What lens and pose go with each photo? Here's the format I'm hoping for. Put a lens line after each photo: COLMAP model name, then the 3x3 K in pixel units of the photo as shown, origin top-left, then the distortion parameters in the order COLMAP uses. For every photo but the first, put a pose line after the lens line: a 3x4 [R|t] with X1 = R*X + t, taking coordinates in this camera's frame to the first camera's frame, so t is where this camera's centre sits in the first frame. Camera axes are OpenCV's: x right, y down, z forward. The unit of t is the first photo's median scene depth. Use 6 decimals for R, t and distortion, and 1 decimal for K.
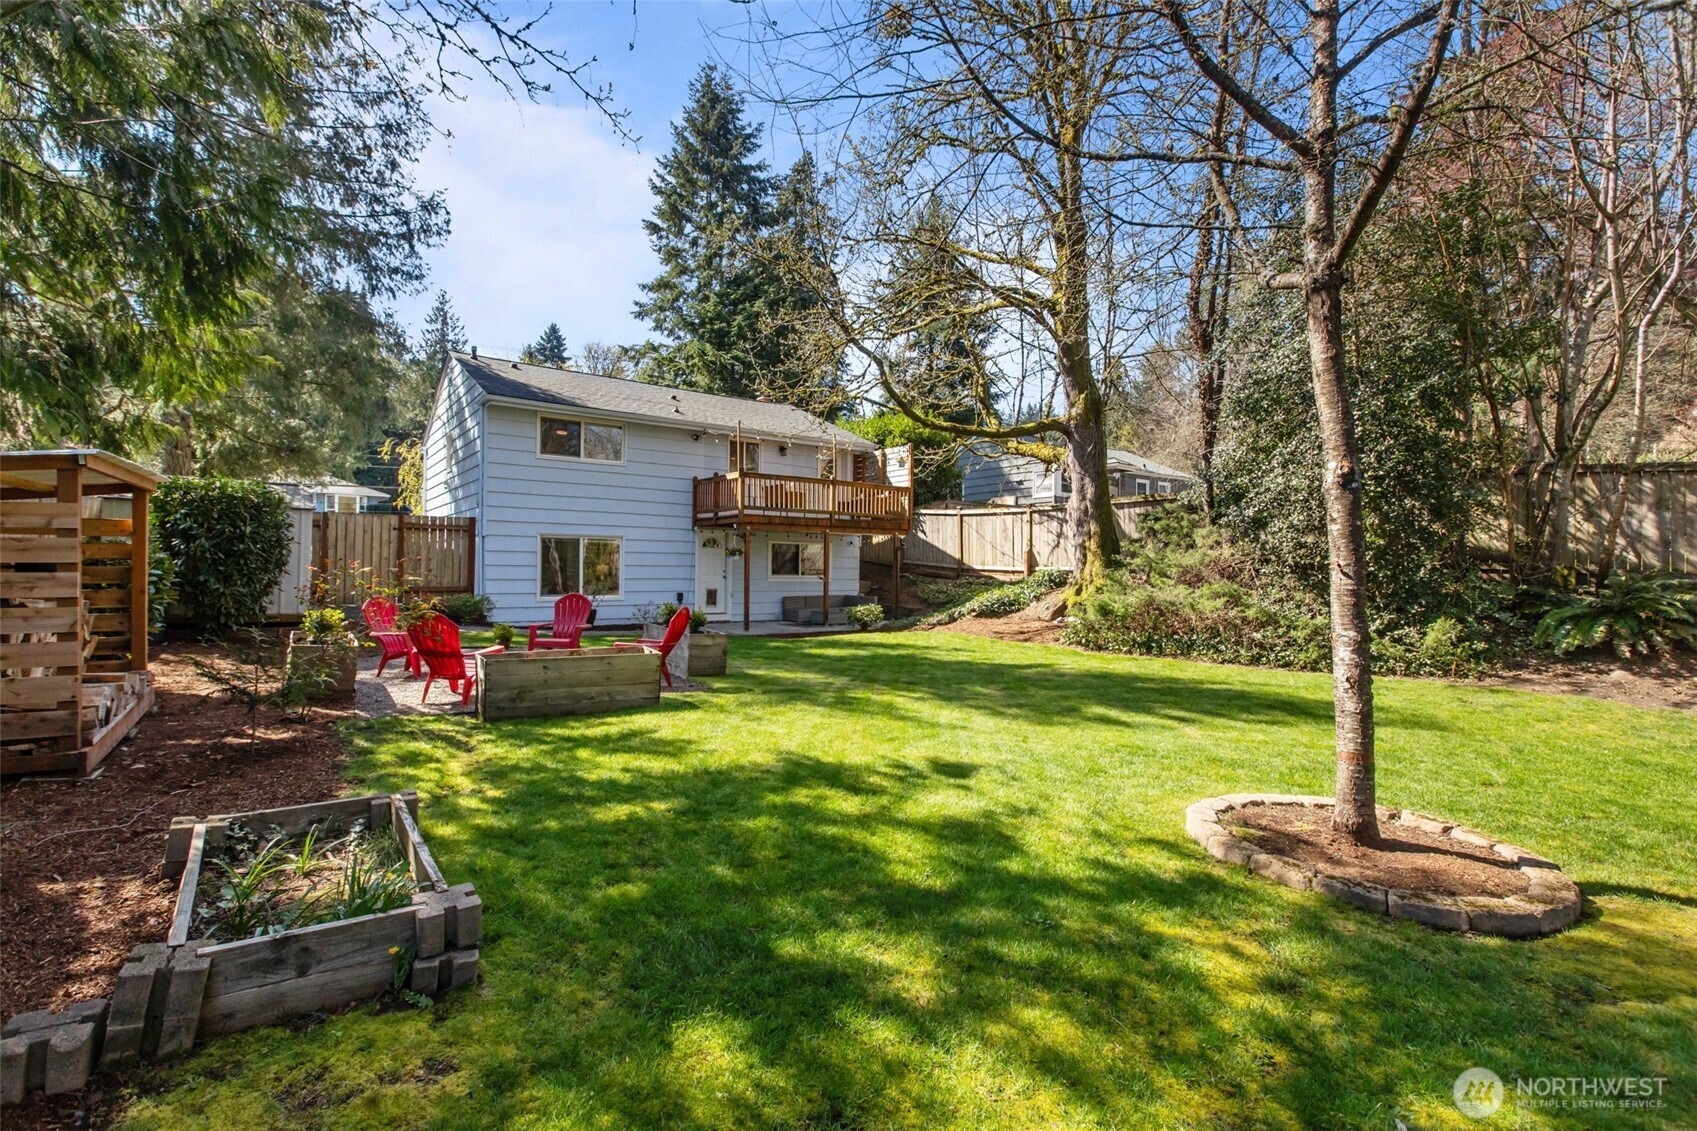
lens RADIAL K [[774.7, 0, 844.7], [0, 774.7, 567.4], [0, 0, 1]] dist [0.005608, -0.000388]
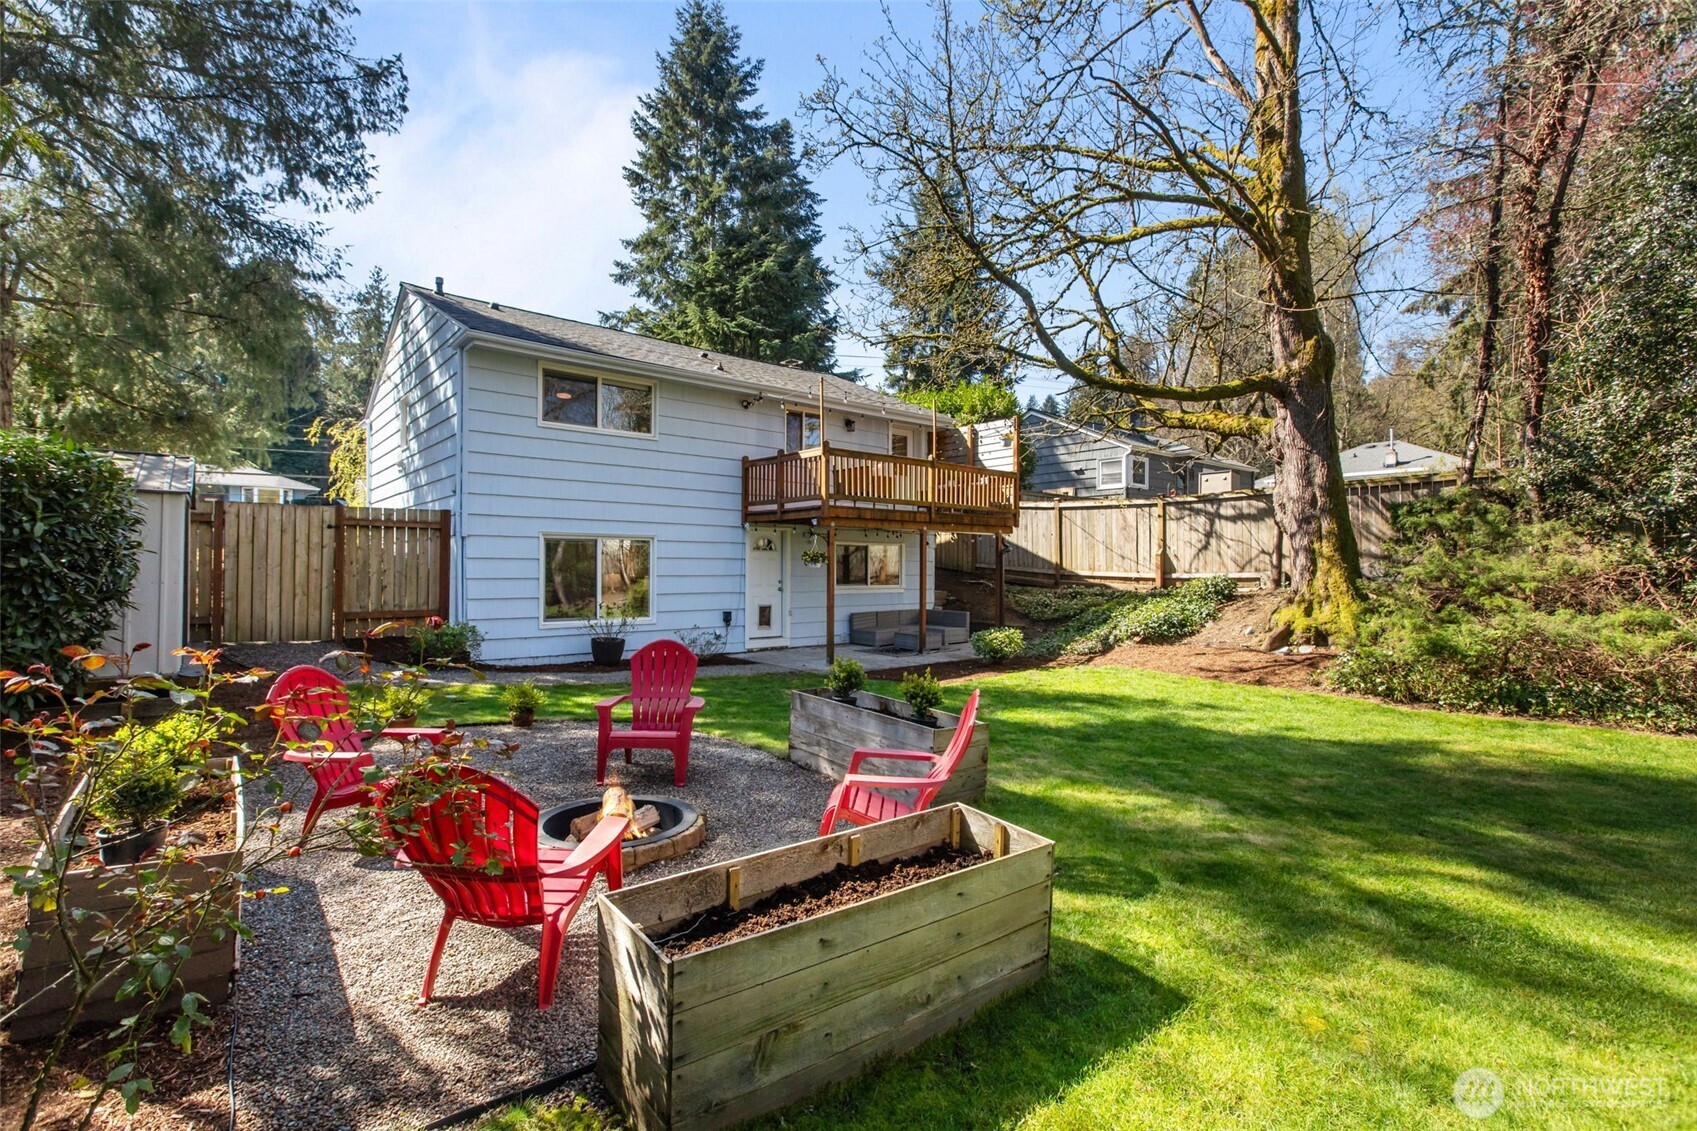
lens RADIAL K [[774.7, 0, 847.8], [0, 774.7, 567.6], [0, 0, 1]] dist [0.005608, -0.000388]
pose [[0.997727, -0.005041, 0.067199, -0.137878], [0.004774, 0.999980, 0.004138, -0.011572], [-0.067219, -0.003808, 0.997731, 0.231985]]
